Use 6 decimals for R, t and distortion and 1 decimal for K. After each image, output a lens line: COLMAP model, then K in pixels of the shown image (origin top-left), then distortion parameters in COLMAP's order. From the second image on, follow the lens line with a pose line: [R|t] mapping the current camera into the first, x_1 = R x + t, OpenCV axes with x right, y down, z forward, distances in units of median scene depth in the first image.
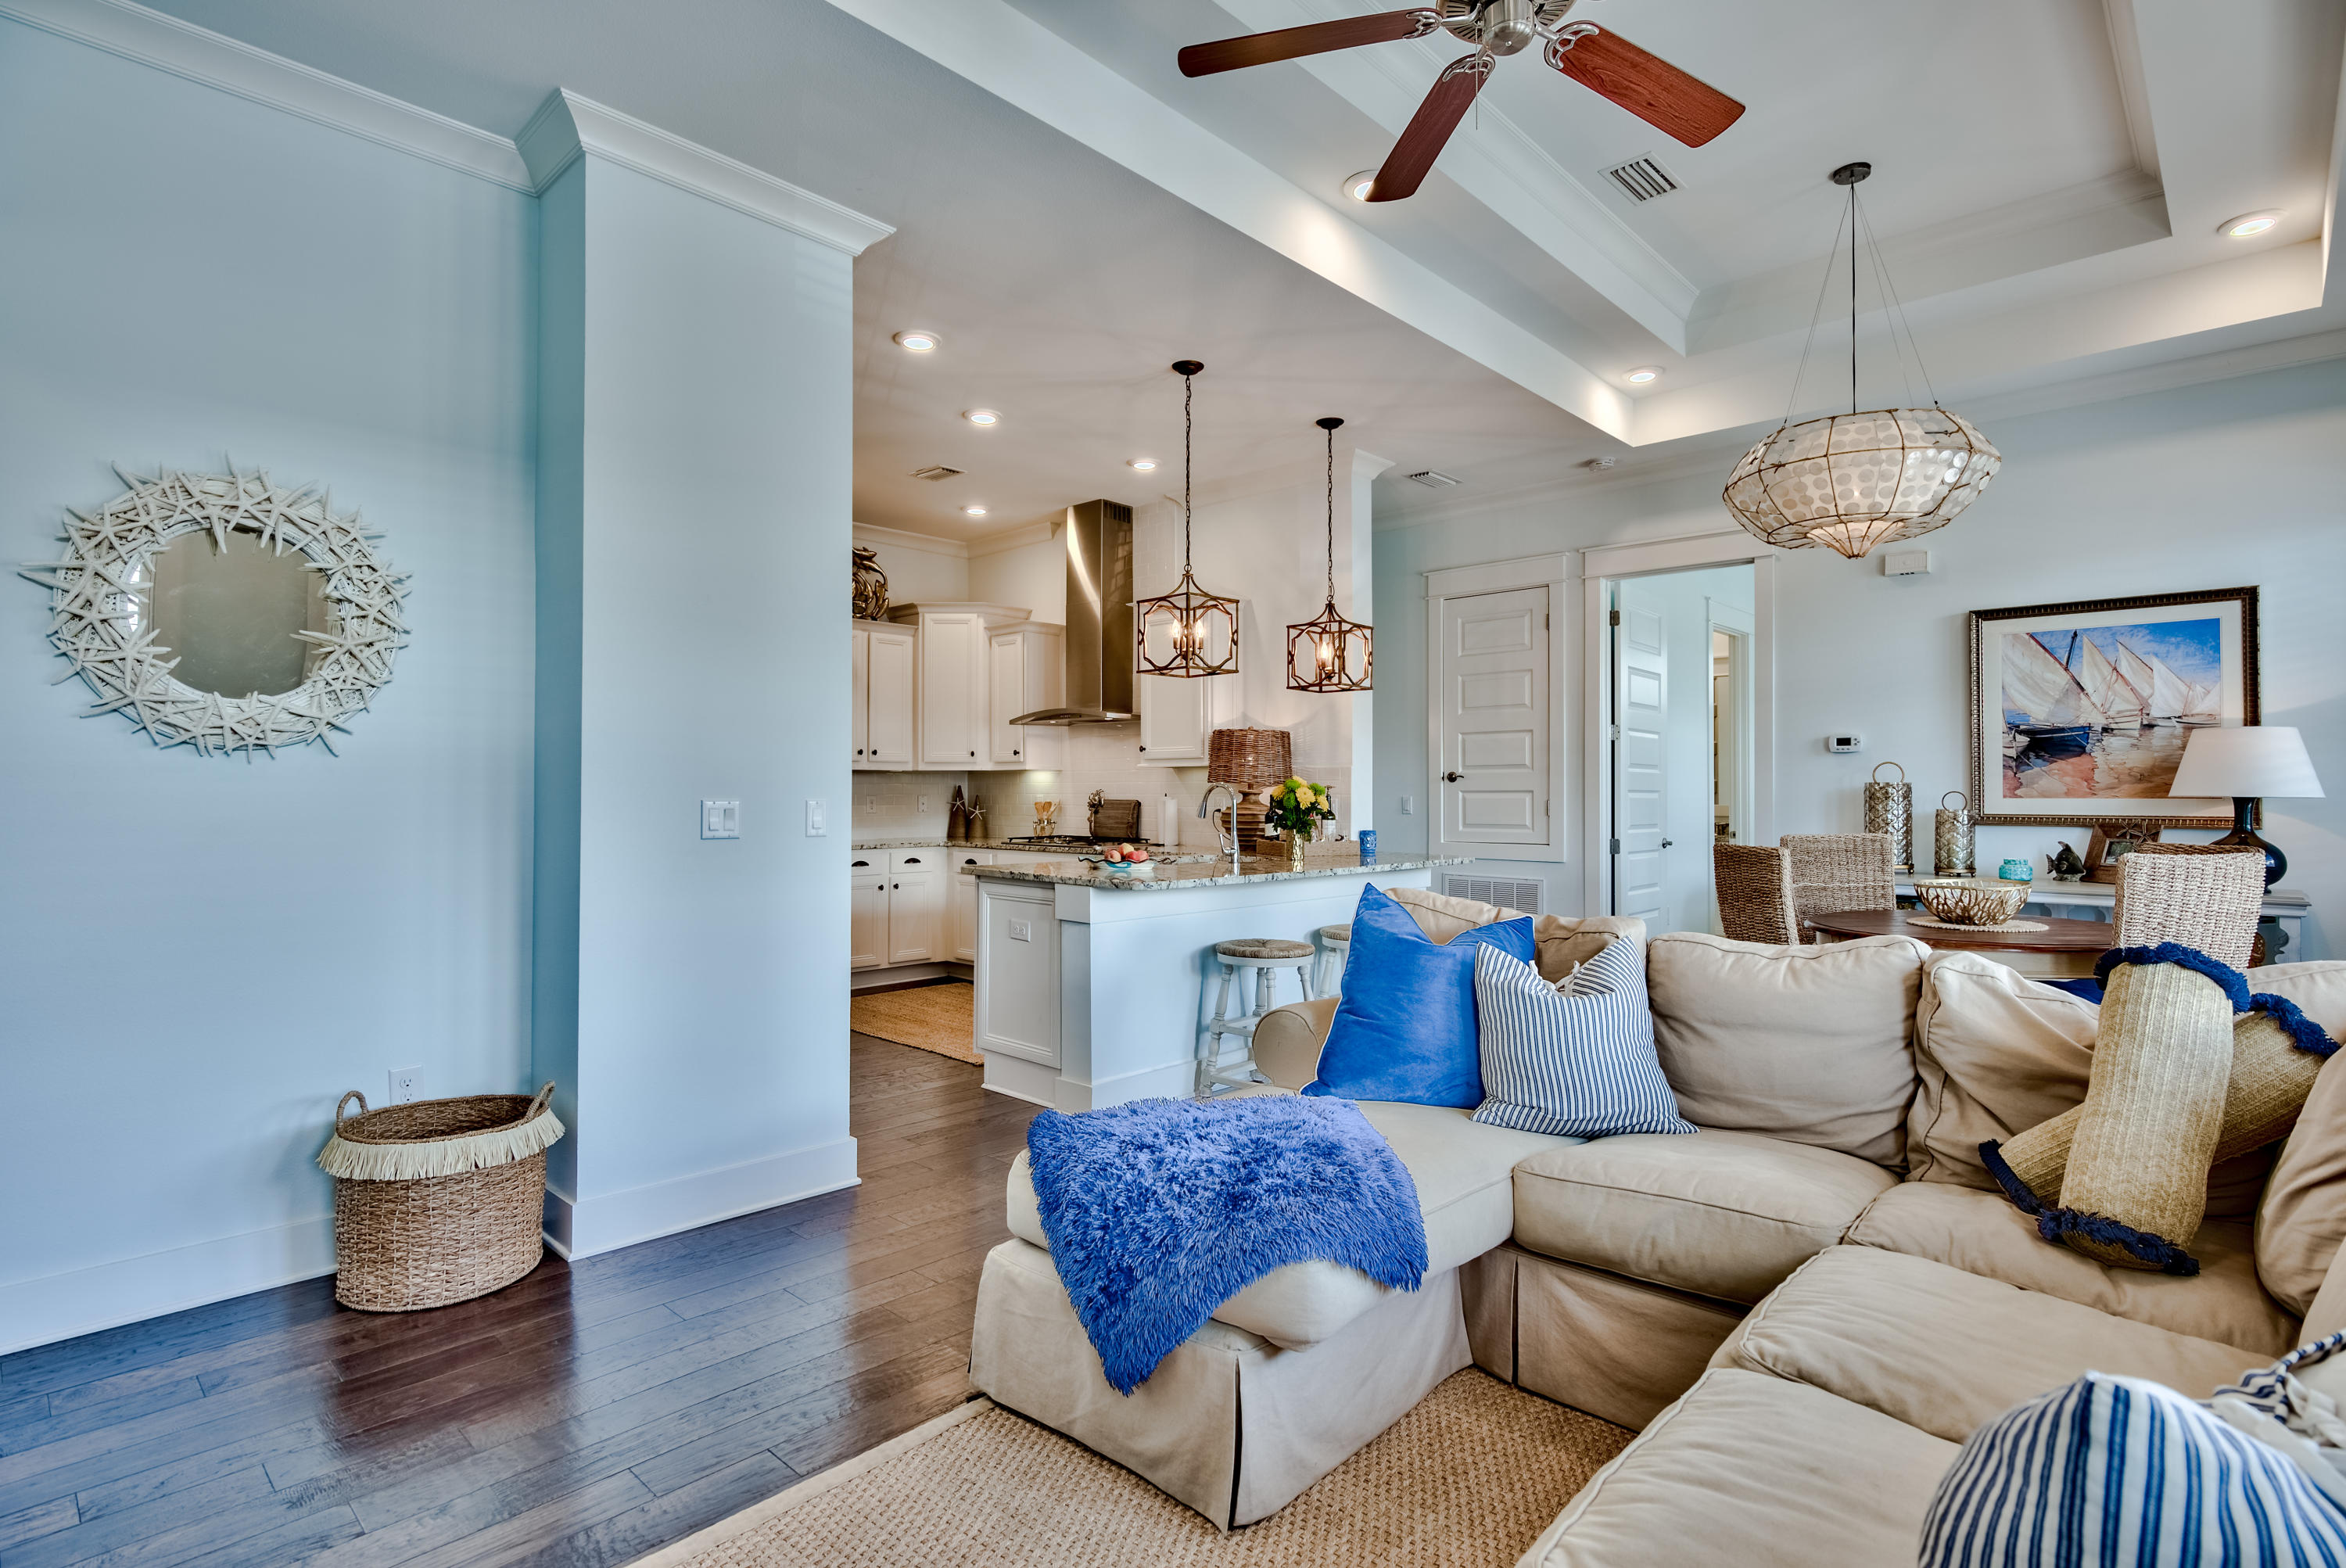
lens RADIAL K [[1158.6, 0, 1173.2], [0, 1158.6, 779.2], [0, 0, 1]] dist [-0.015435, -0.001141]
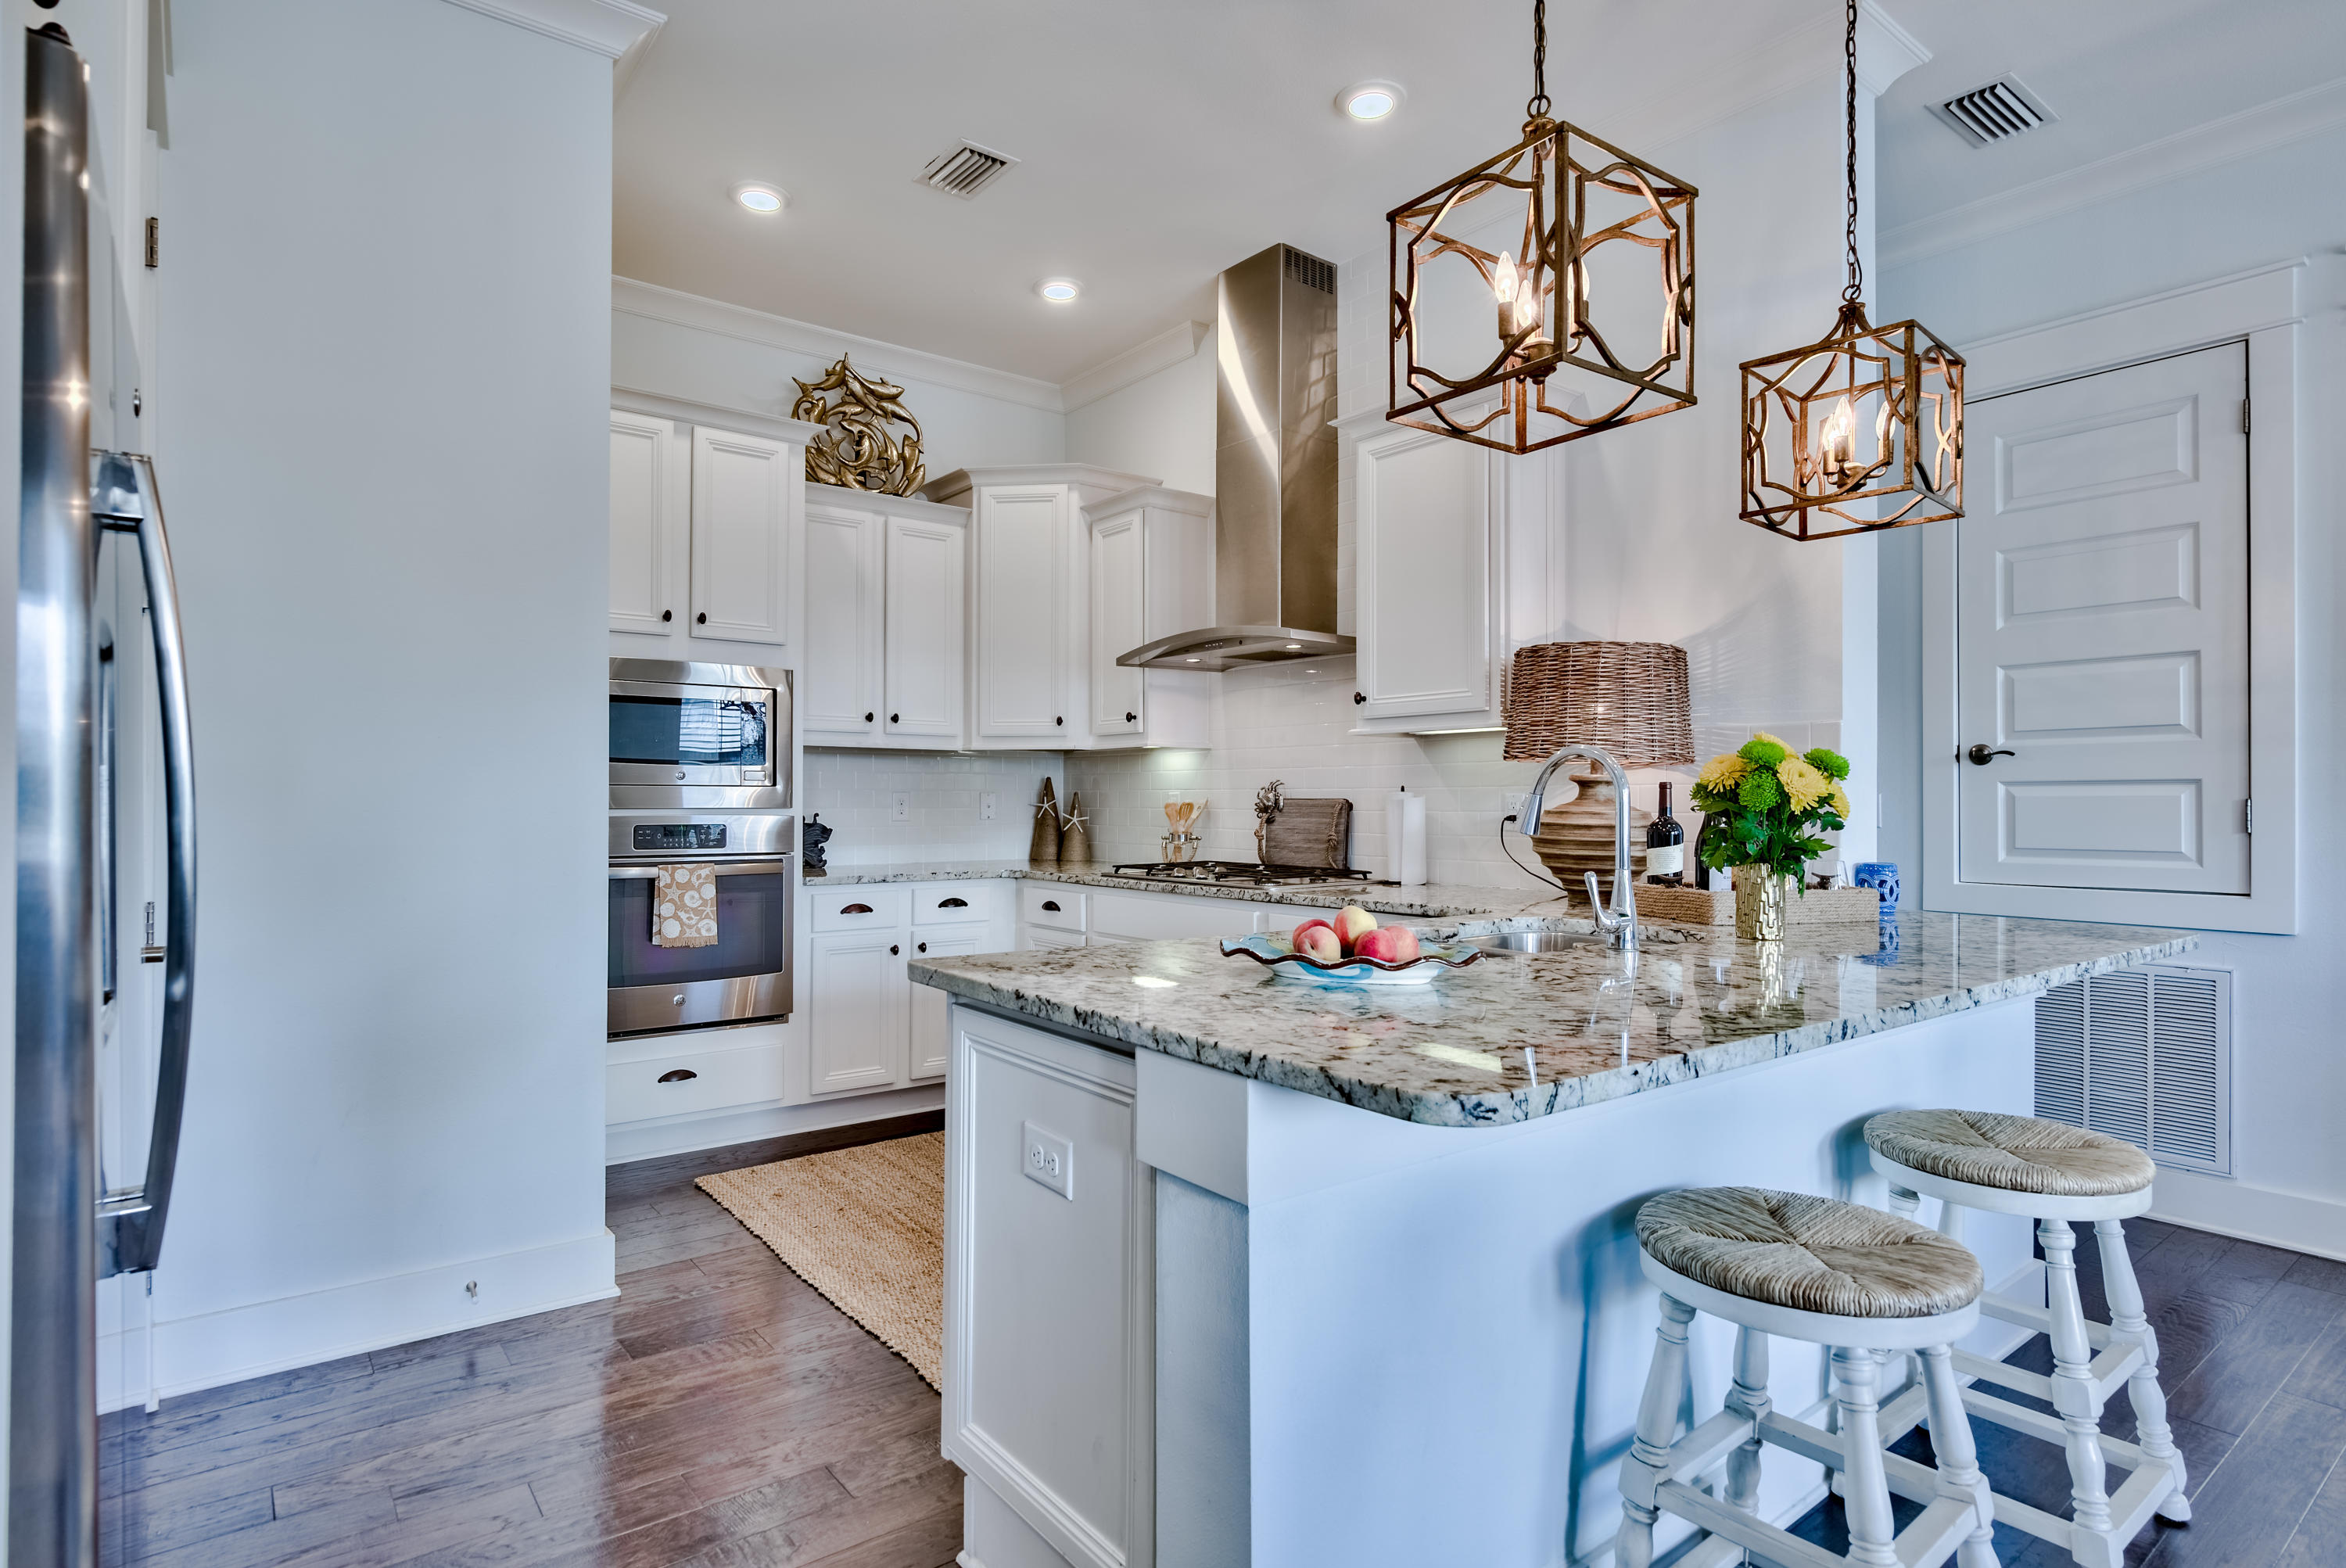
lens RADIAL K [[1256.4, 0, 1193.9], [0, 1256.4, 800.0], [0, 0, 1]] dist [-0.007883, -0.002121]
pose [[0.992026, 0.002937, -0.126000, -0.026487], [-0.001709, 0.999950, 0.009858, 0.012454], [0.126023, -0.009564, 0.991981, 0.396398]]
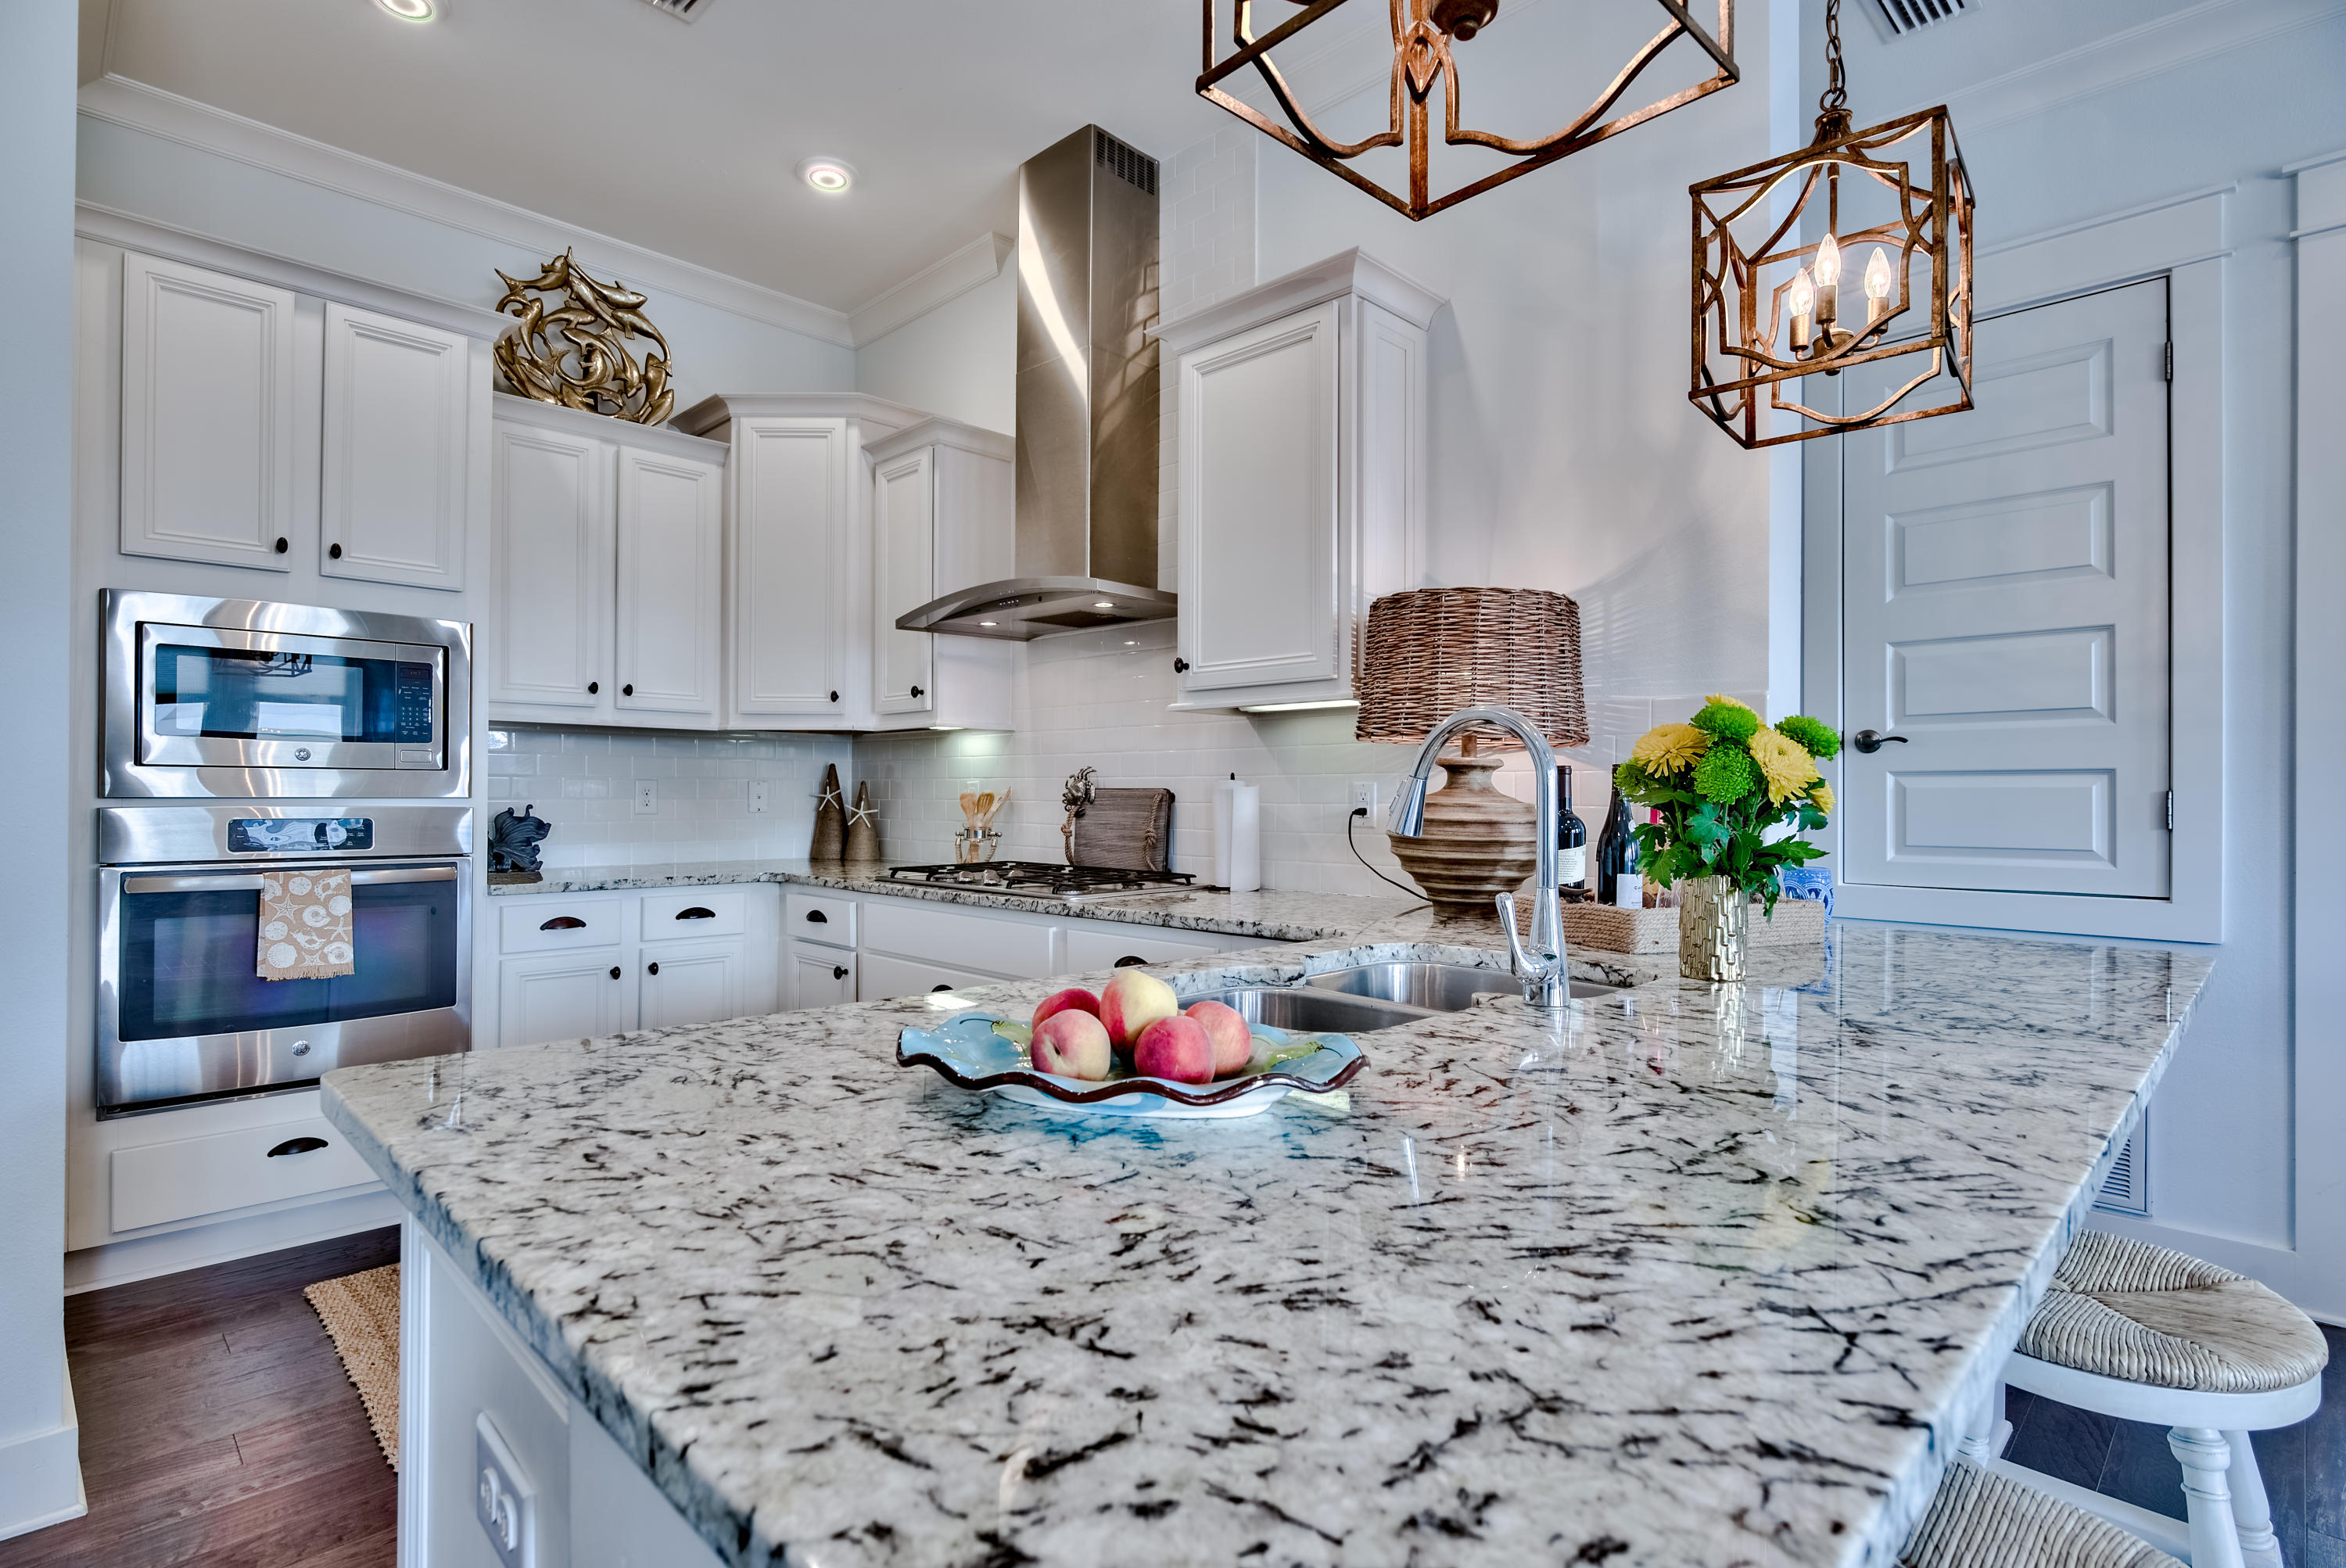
lens RADIAL K [[1158.6, 0, 1215.1], [0, 1158.6, 802.2], [0, 0, 1]] dist [-0.015435, -0.001141]
pose [[0.999779, 0.005744, 0.020233, -0.020058], [-0.006079, 0.999845, 0.016549, 0.015237], [-0.020135, -0.016669, 0.999658, 0.525880]]
